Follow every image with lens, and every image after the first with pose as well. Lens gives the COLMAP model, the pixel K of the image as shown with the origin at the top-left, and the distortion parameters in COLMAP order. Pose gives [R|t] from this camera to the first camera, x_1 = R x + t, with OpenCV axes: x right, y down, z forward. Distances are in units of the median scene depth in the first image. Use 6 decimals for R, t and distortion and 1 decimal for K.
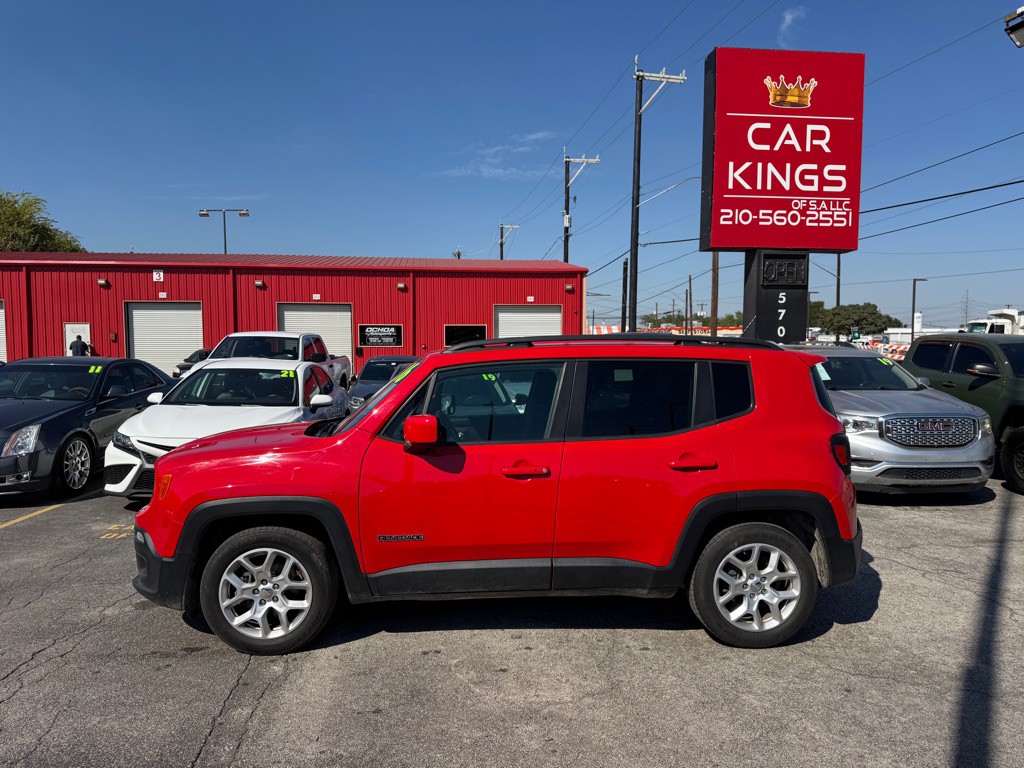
lens RADIAL K [[725.3, 0, 508.9], [0, 725.3, 389.5], [0, 0, 1]] dist [0.031623, -0.042679]
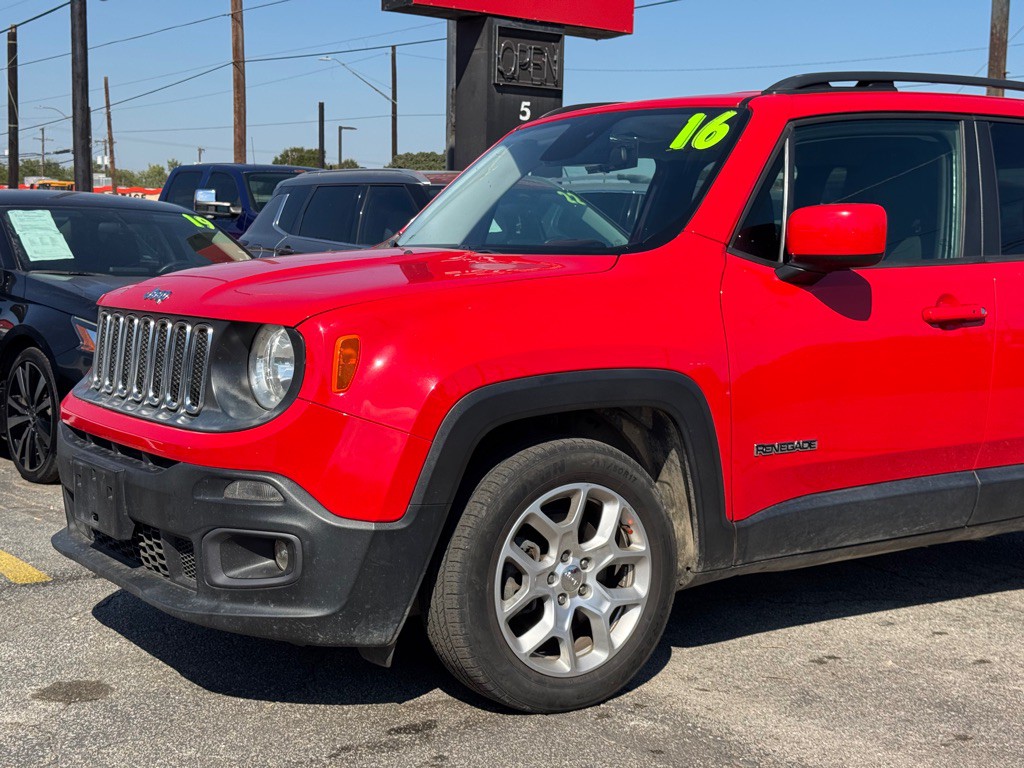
lens RADIAL K [[1433.2, 0, 512.2], [0, 1433.2, 394.4], [0, 0, 1]] dist [0.120395, 0.000000]
pose [[0.851330, -0.042122, 0.522936, -0.222007], [0.014395, 0.998272, 0.056976, 0.028121], [-0.524432, -0.040978, 0.850465, 0.062071]]
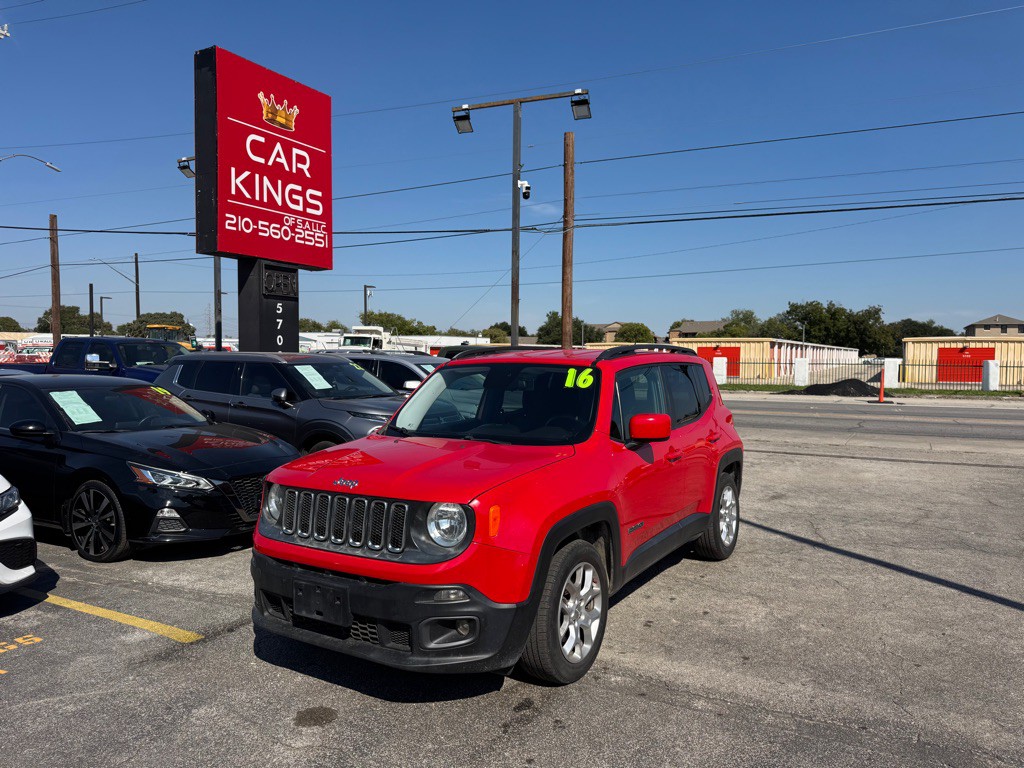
lens RADIAL K [[725.3, 0, 514.5], [0, 725.3, 388.8], [0, 0, 1]] dist [0.031623, -0.042679]
pose [[0.566769, -0.033991, 0.823175, -0.302135], [0.044284, 0.998961, 0.010760, -0.006592], [-0.822686, 0.030355, 0.567685, 0.136924]]
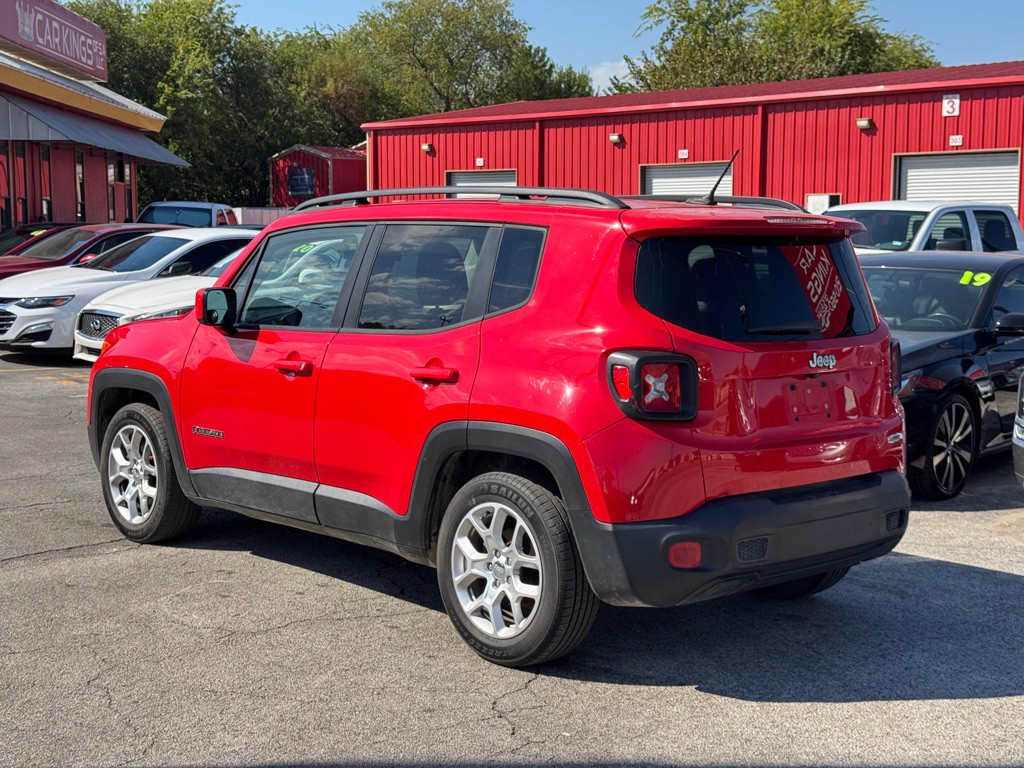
lens RADIAL K [[1433.2, 0, 505.8], [0, 1433.2, 386.7], [0, 0, 1]] dist [0.120395, 0.000000]
pose [[0.643555, 0.087056, -0.760433, 0.355163], [-0.055755, 0.996203, 0.066862, 0.005236], [0.763366, -0.000631, 0.645966, 0.046066]]
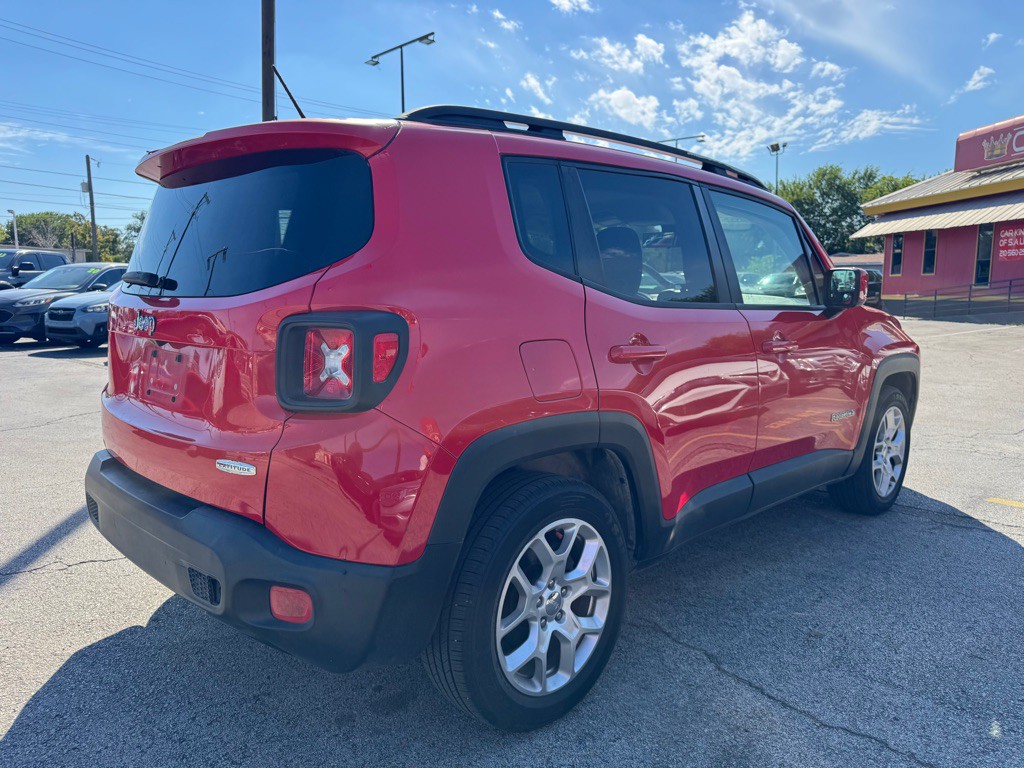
lens RADIAL K [[732.0, 0, 513.4], [0, 732.0, 380.5], [0, 0, 1]] dist [-0.004309, -0.003728]
pose [[-0.734612, 0.088456, -0.672697, 0.182071], [-0.046786, 0.982501, 0.180285, 0.000621], [0.676873, 0.163912, -0.717618, 0.476308]]
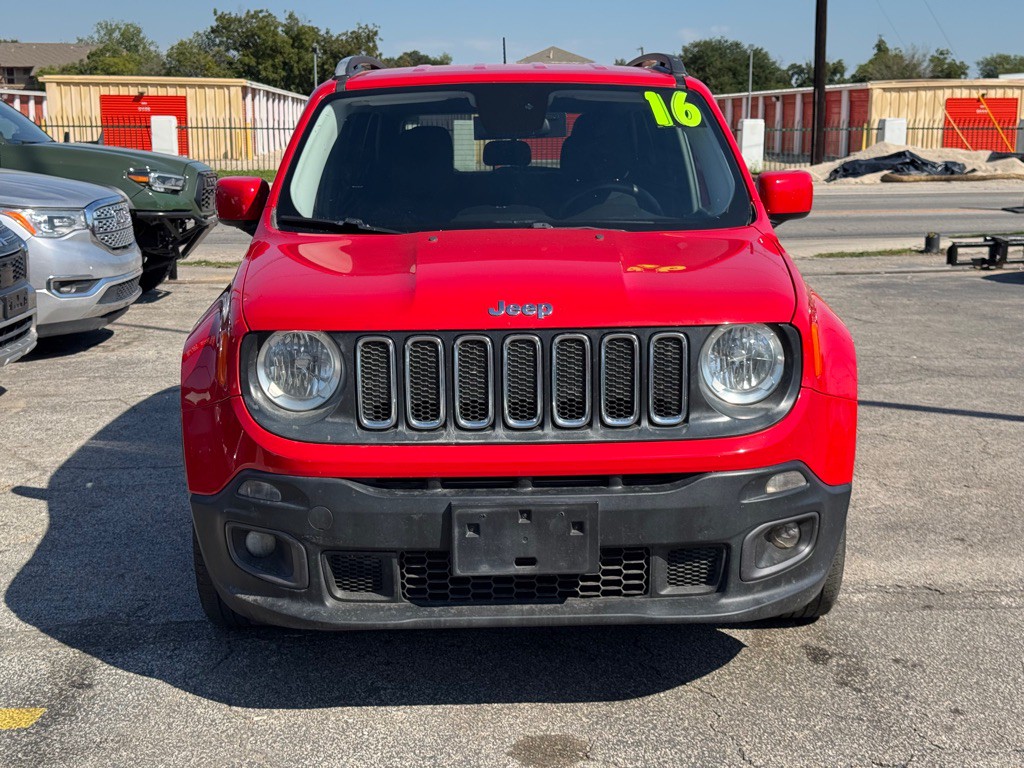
lens RADIAL K [[1433.2, 0, 520.5], [0, 1433.2, 387.1], [0, 0, 1]] dist [0.120395, 0.000000]
pose [[0.027712, -0.180534, 0.983178, -0.373286], [0.063216, 0.981904, 0.178518, -0.005401], [-0.997615, 0.057206, 0.038623, 0.309325]]
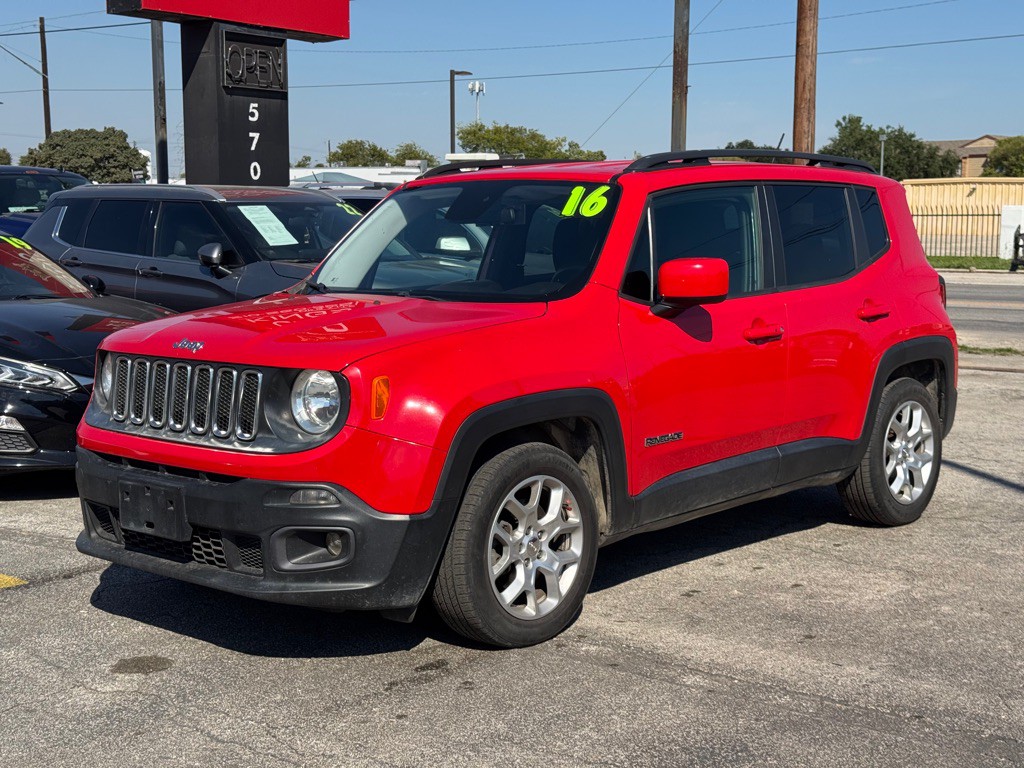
lens RADIAL K [[1433.2, 0, 514.4], [0, 1433.2, 387.5], [0, 0, 1]] dist [0.120395, 0.000000]
pose [[0.702421, -0.085805, 0.706571, -0.318772], [0.042378, 0.995988, 0.078822, 0.011139], [-0.710499, -0.025423, 0.703238, 0.036234]]
